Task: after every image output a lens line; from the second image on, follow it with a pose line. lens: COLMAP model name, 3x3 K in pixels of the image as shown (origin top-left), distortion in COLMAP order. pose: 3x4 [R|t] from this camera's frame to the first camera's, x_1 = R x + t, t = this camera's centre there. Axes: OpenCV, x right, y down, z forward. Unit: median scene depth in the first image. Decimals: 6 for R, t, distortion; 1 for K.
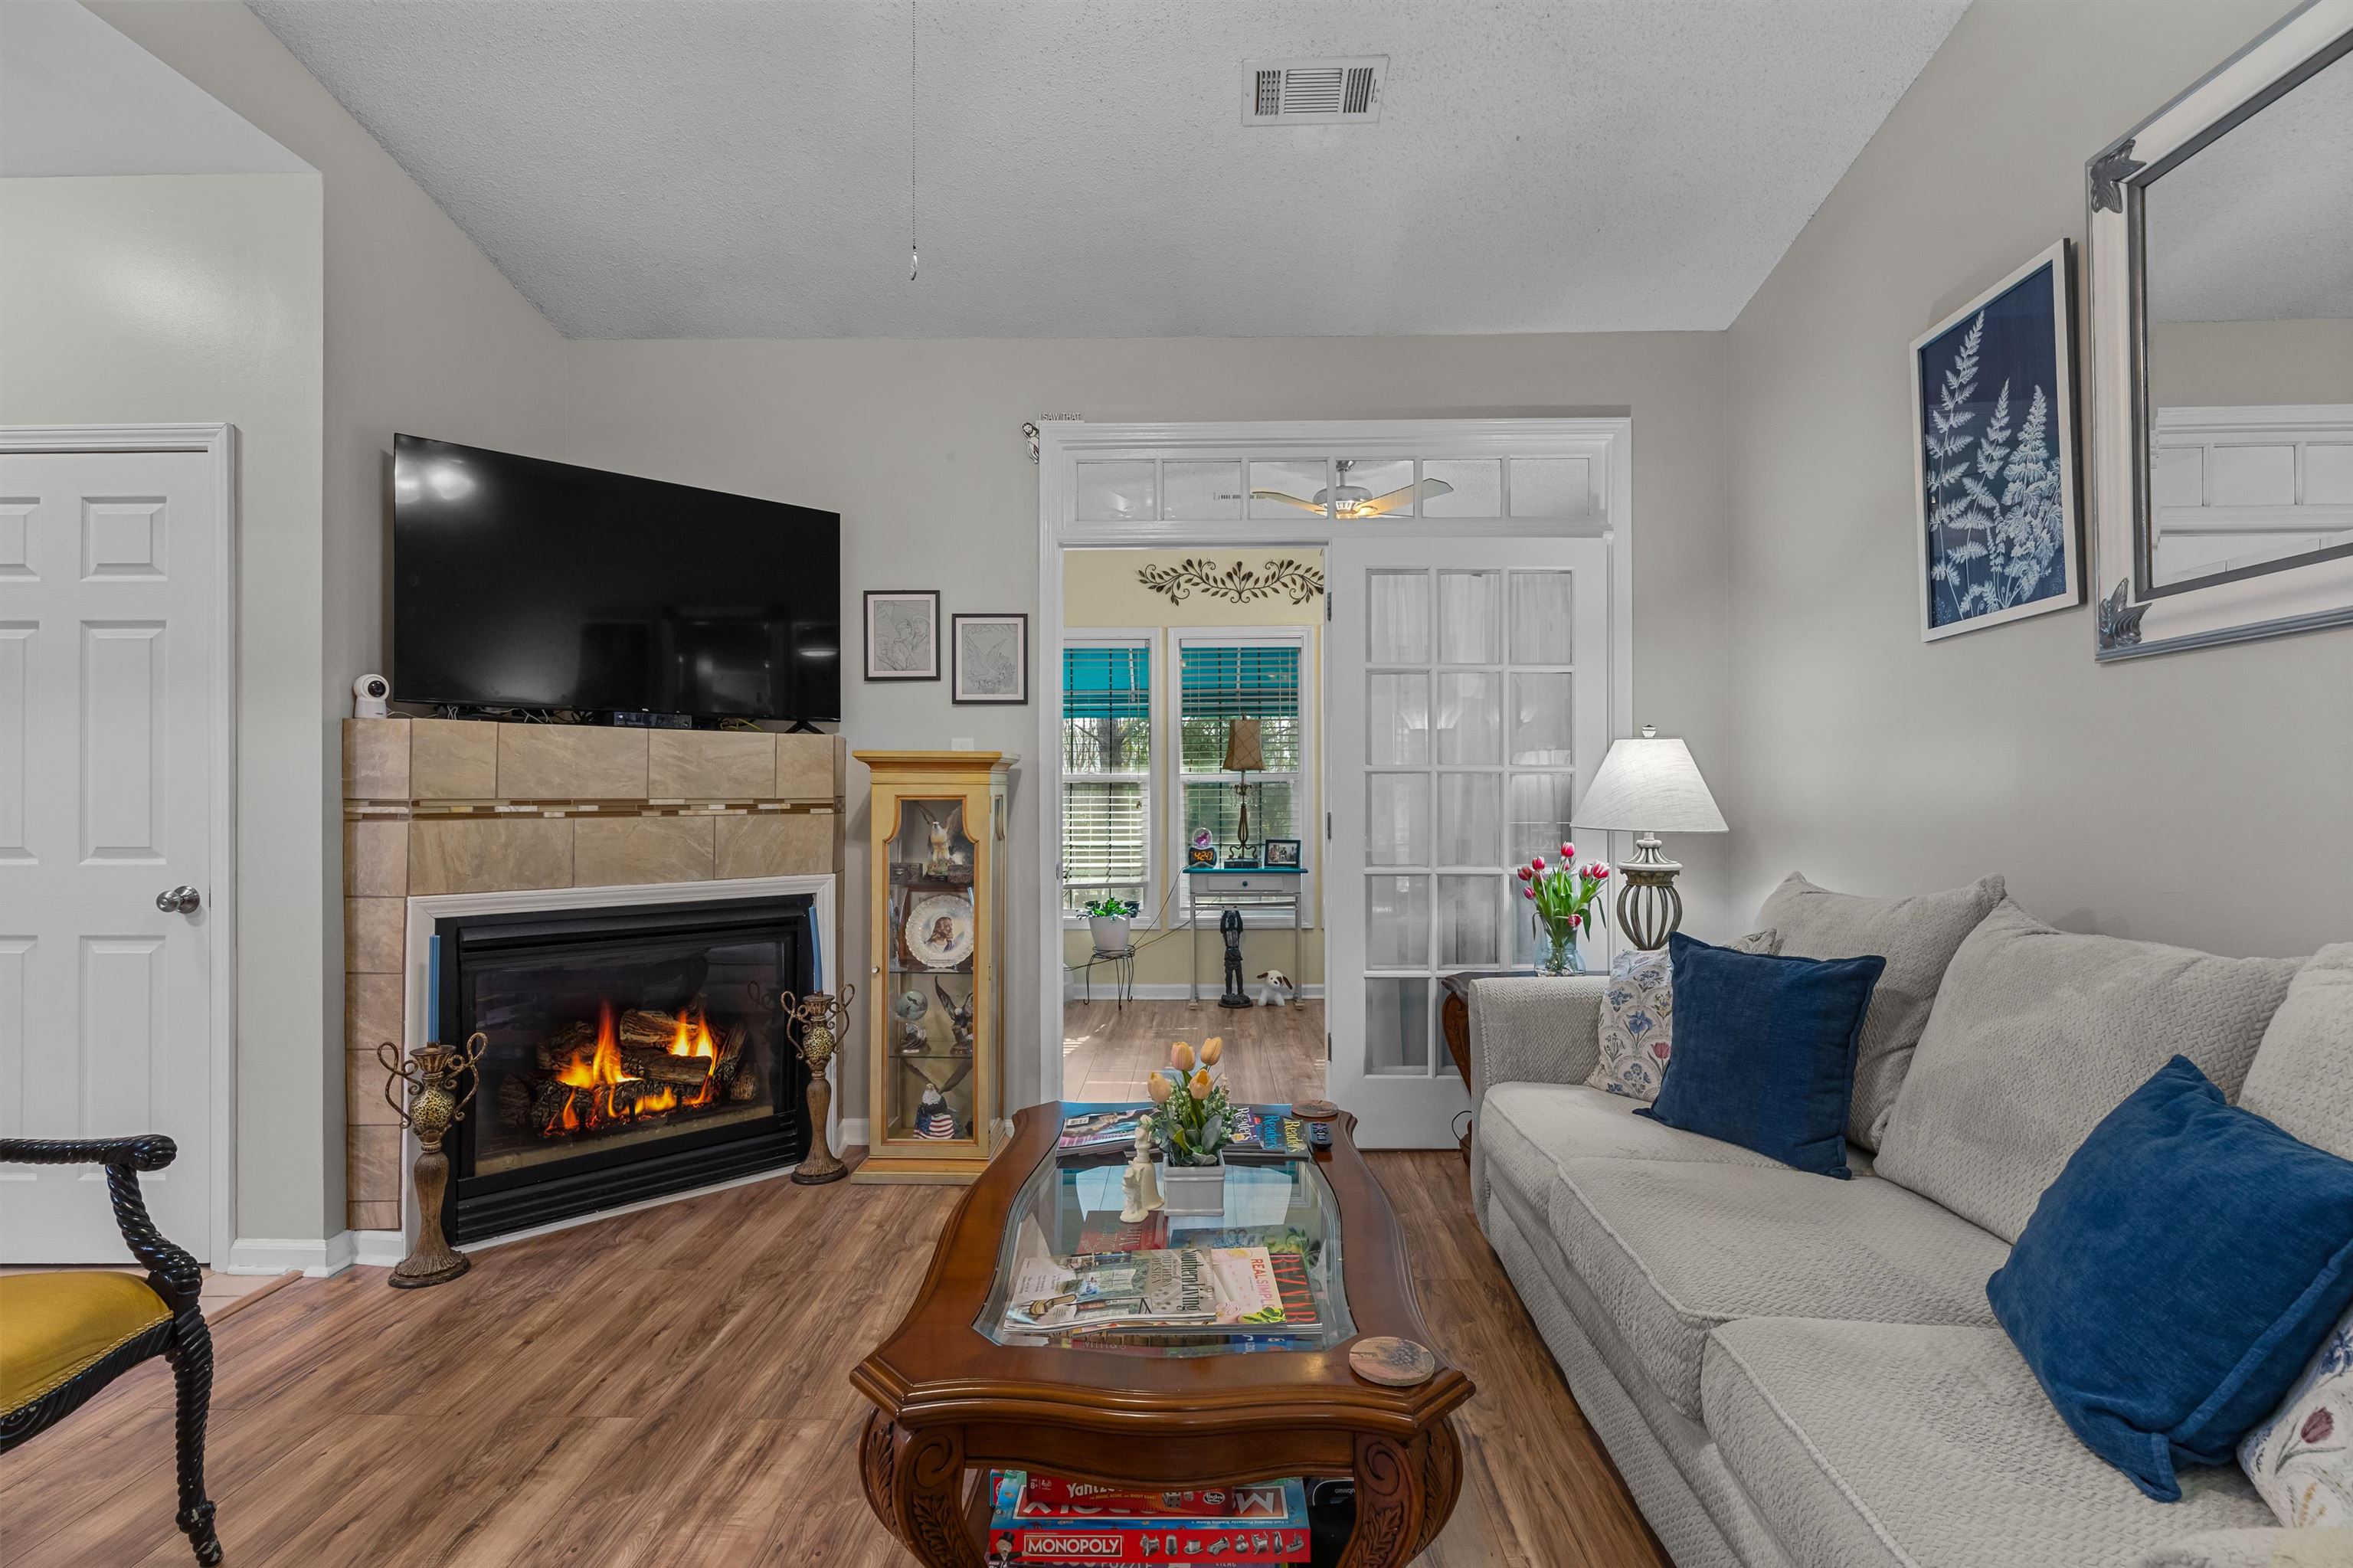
lens RADIAL K [[1091.2, 0, 1186.6], [0, 1091.2, 788.5], [0, 0, 1]] dist [-0.001738, 0.000067]
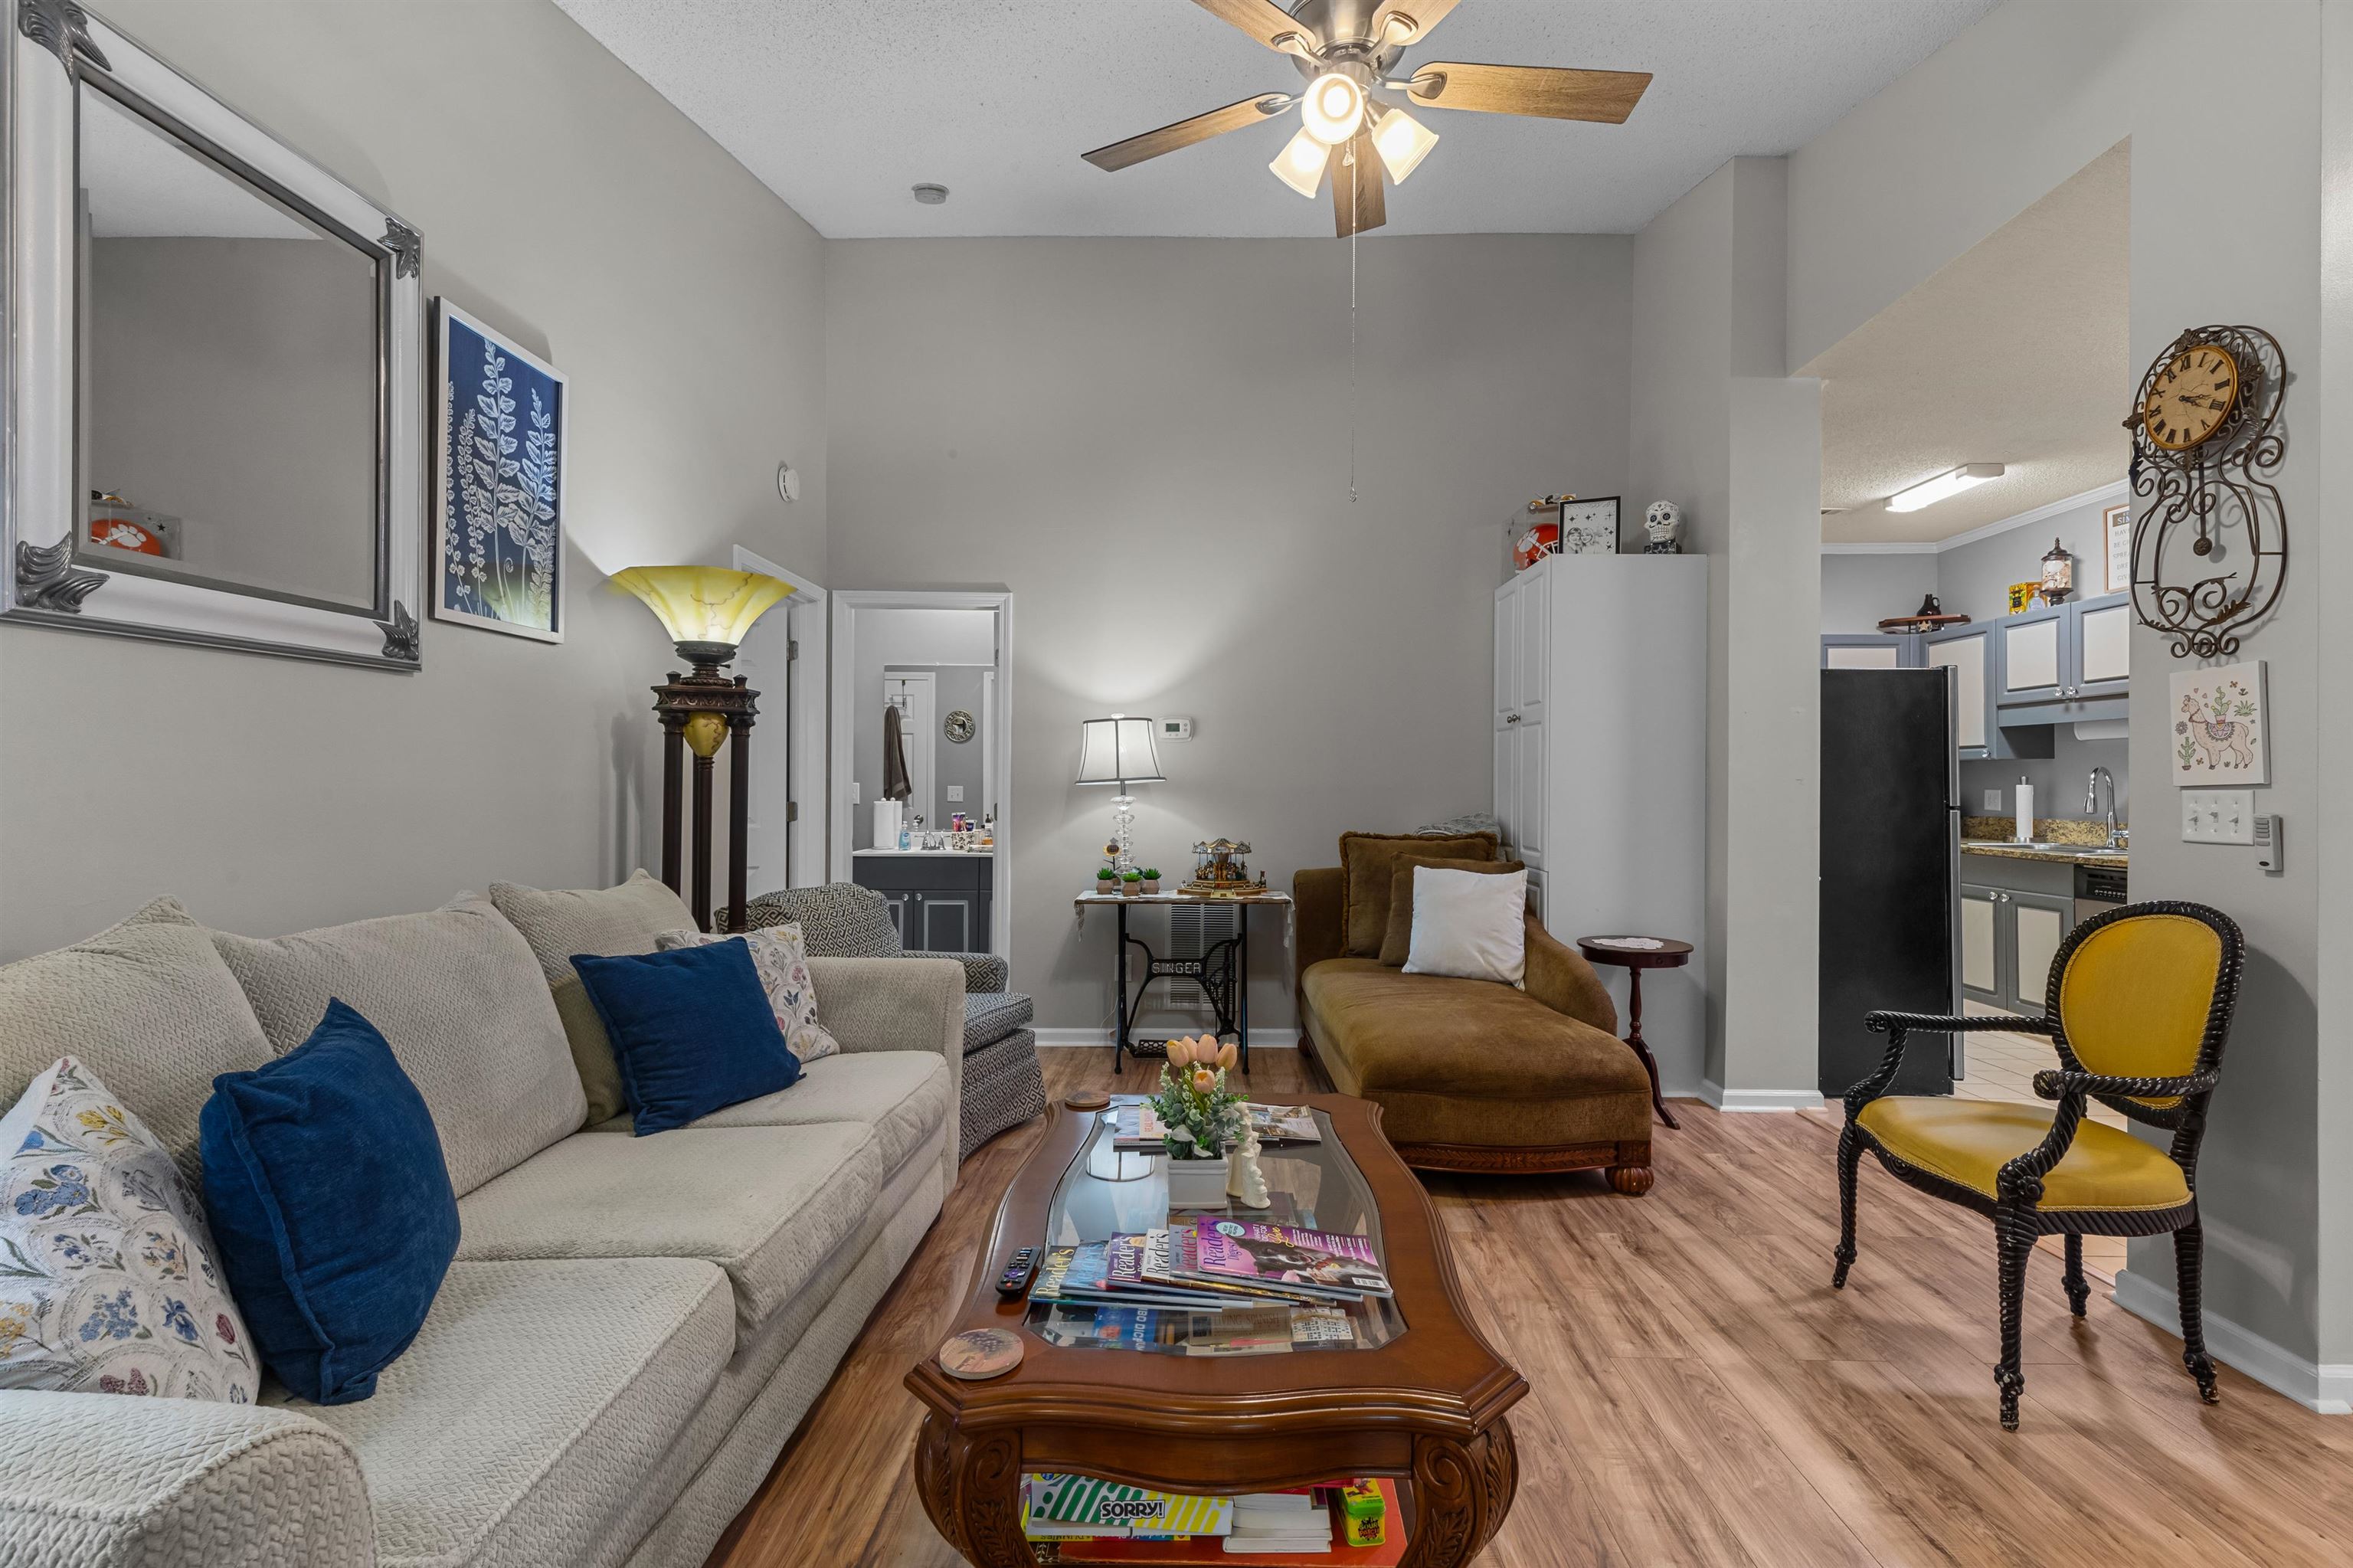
lens RADIAL K [[1063.4, 0, 1186.6], [0, 1063.4, 784.3], [0, 0, 1]] dist [0.008102, -0.000682]
pose [[-0.999999, -0.001067, 0.000619, 0.009460], [-0.001070, 0.999987, -0.004894, 0.001712], [-0.000614, -0.004895, -0.999988, 1.245173]]
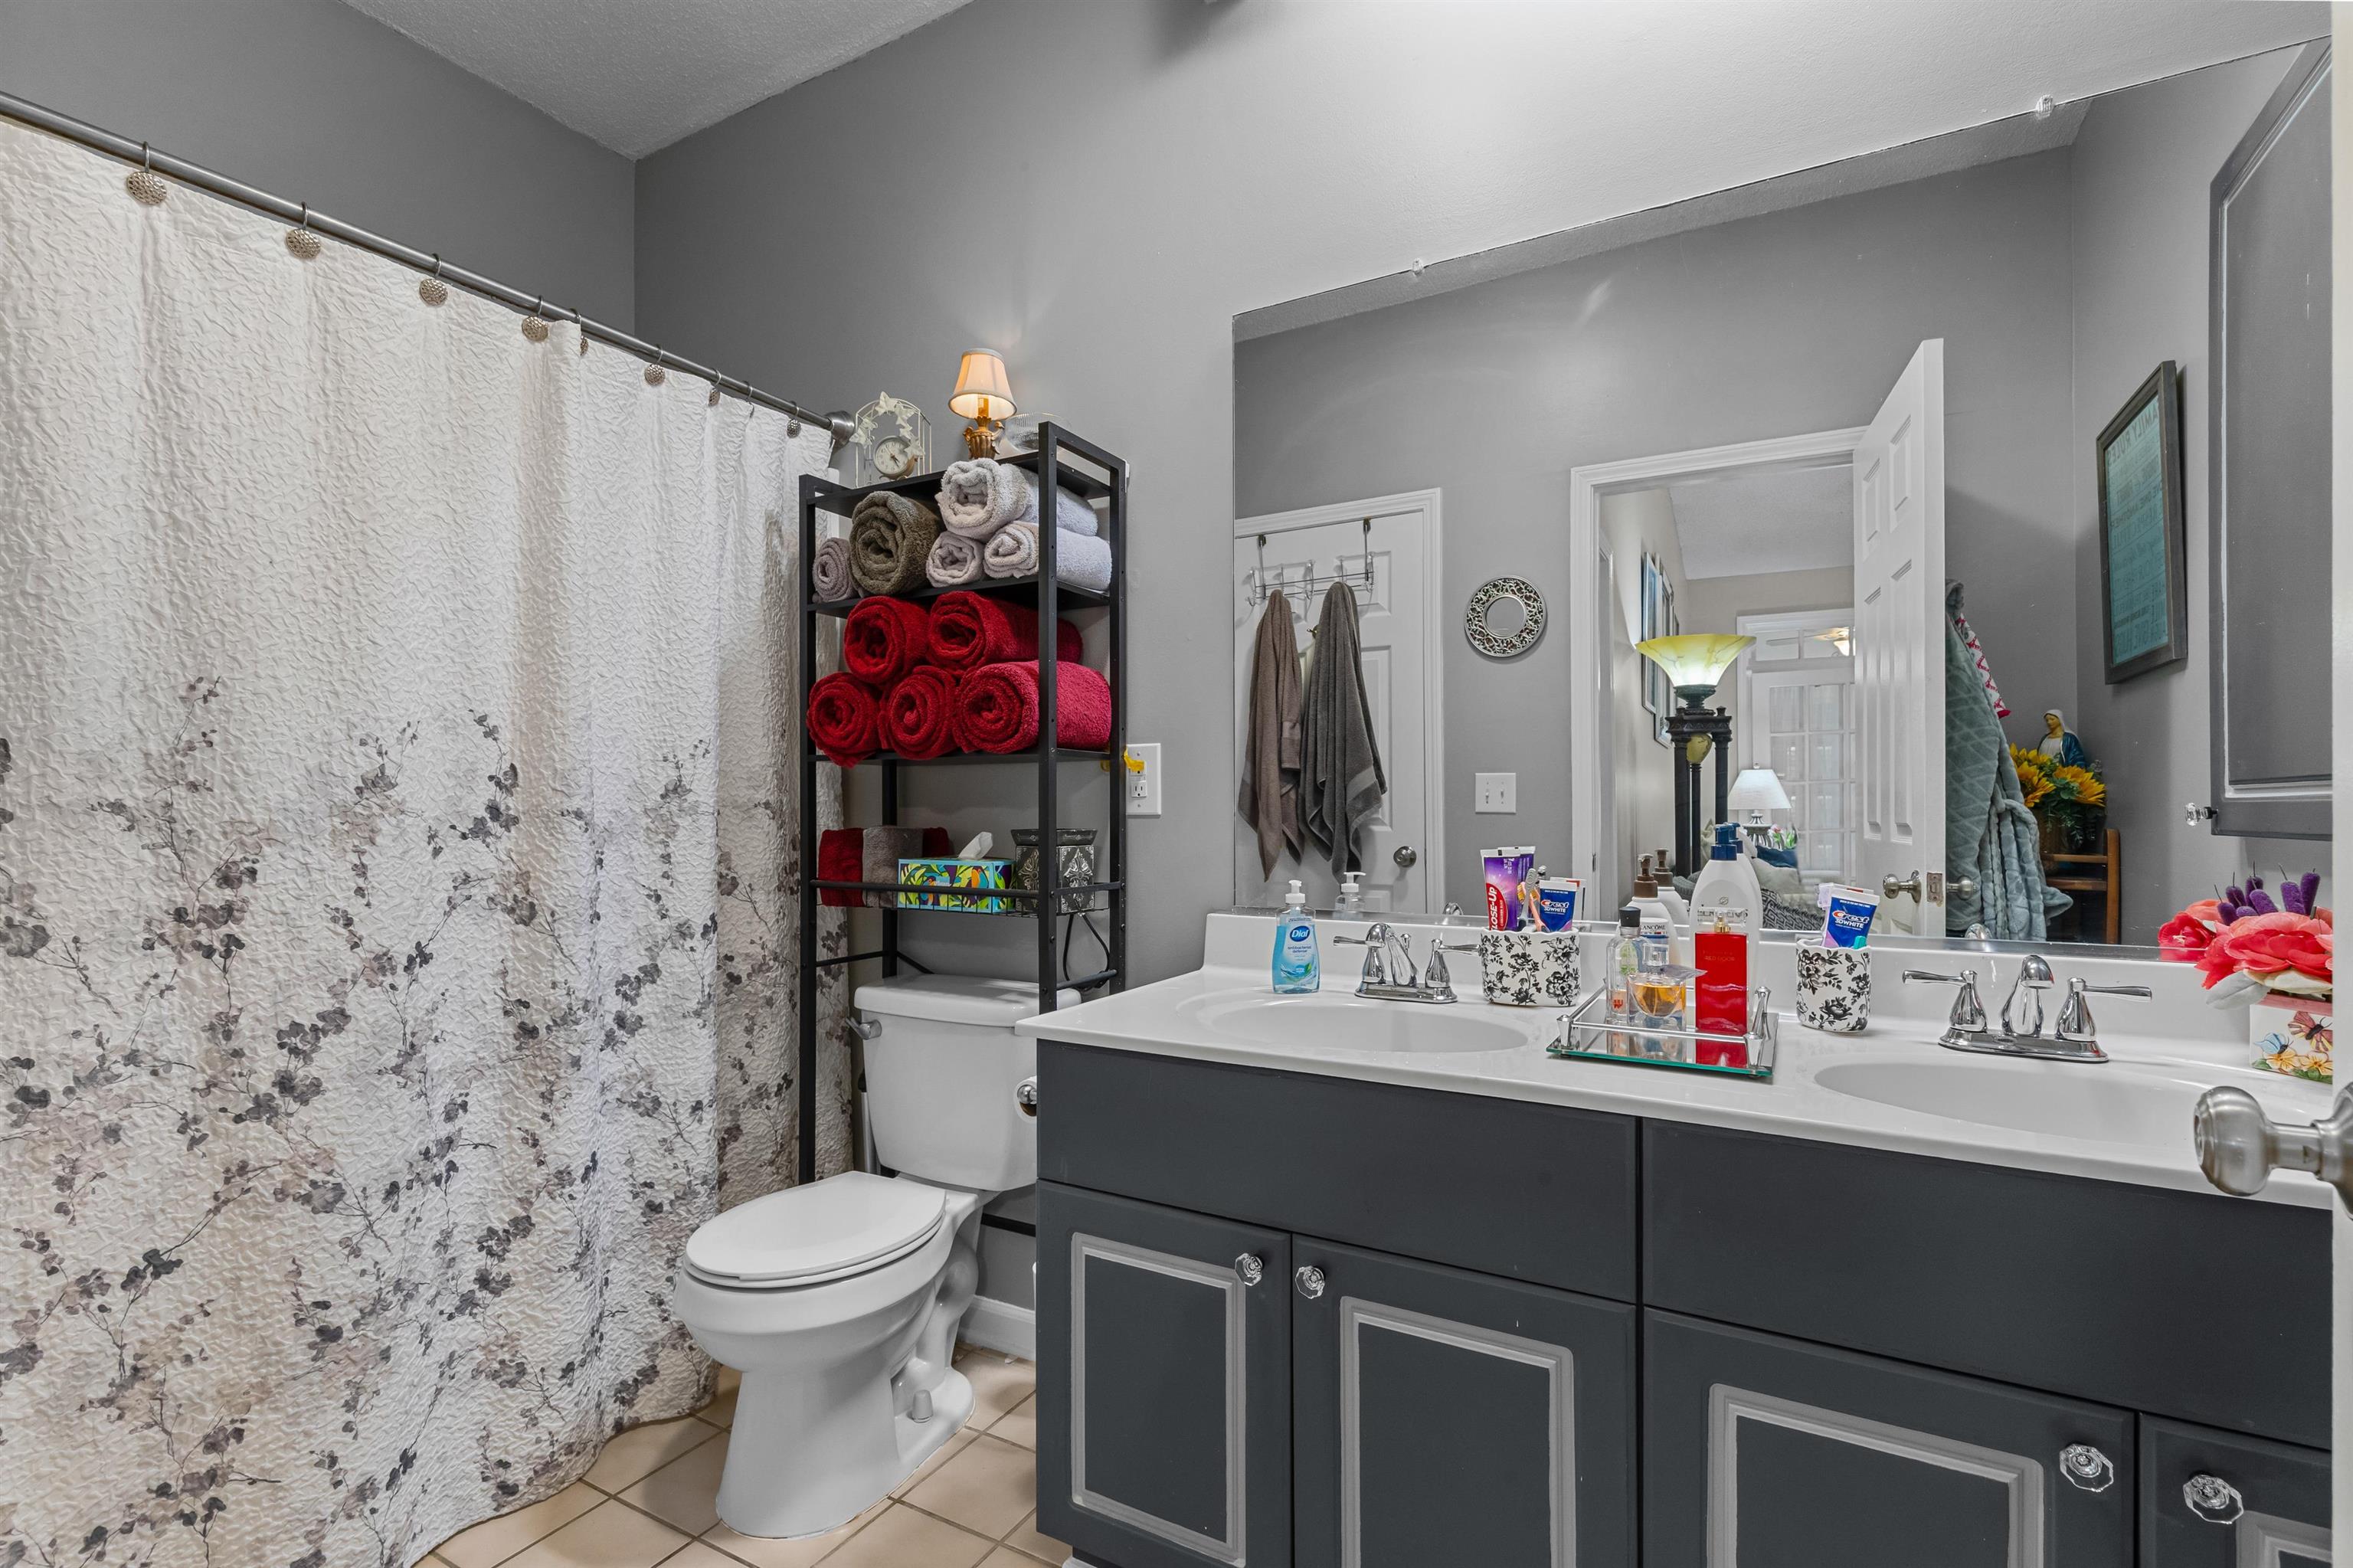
lens RADIAL K [[1061.5, 0, 1187.7], [0, 1061.5, 798.4], [0, 0, 1]] dist [0.005148, 0.000601]
pose [[-0.877517, 0.011761, 0.479401, 0.377493], [0.007344, 0.999912, -0.011088, 0.030644], [-0.479489, -0.006209, -0.877526, -0.455860]]
